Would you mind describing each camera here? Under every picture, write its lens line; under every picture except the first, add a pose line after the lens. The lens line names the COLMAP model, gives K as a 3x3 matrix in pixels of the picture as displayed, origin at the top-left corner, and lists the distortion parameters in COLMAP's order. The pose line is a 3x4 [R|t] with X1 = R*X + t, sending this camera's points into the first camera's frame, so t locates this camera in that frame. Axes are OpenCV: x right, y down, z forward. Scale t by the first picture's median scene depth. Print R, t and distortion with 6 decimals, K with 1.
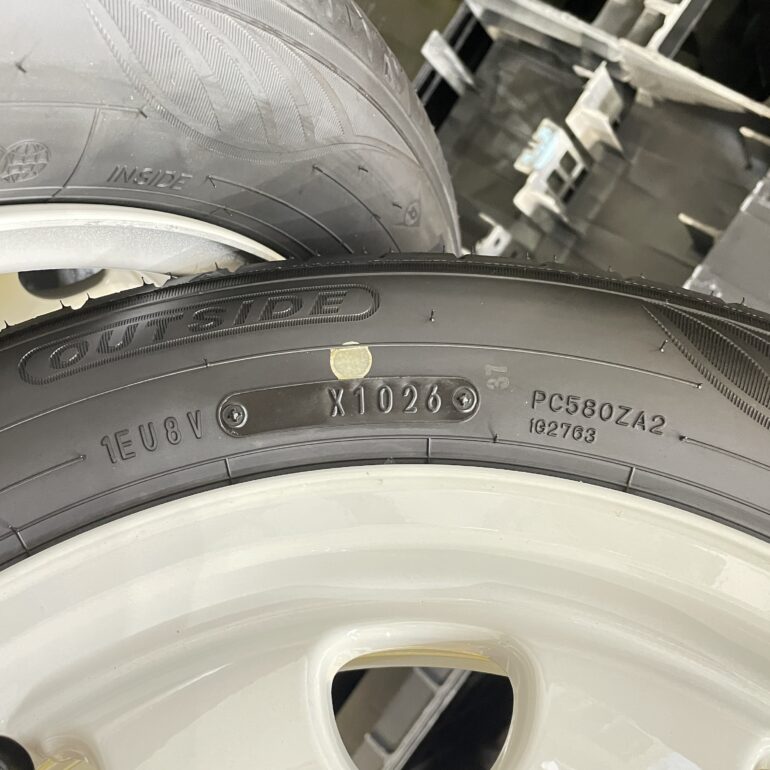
lens RADIAL K [[853.7, 0, 391.7], [0, 853.7, 388.2], [0, 0, 1]] dist [0.020862, 0.000000]
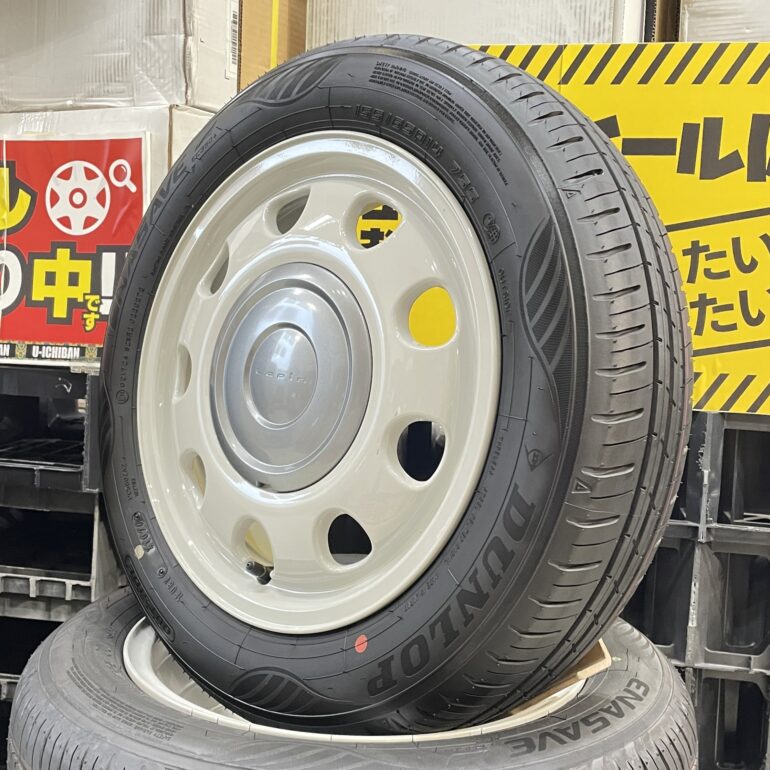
lens RADIAL K [[1189.0, 0, 384.6], [0, 1189.0, 380.9], [0, 0, 1]] dist [0.080502, 0.000000]
pose [[-0.407997, -0.774330, 0.483686, -0.844750], [0.848667, -0.516983, -0.111771, 0.637402], [0.336605, 0.364886, 0.868076, -1.145075]]
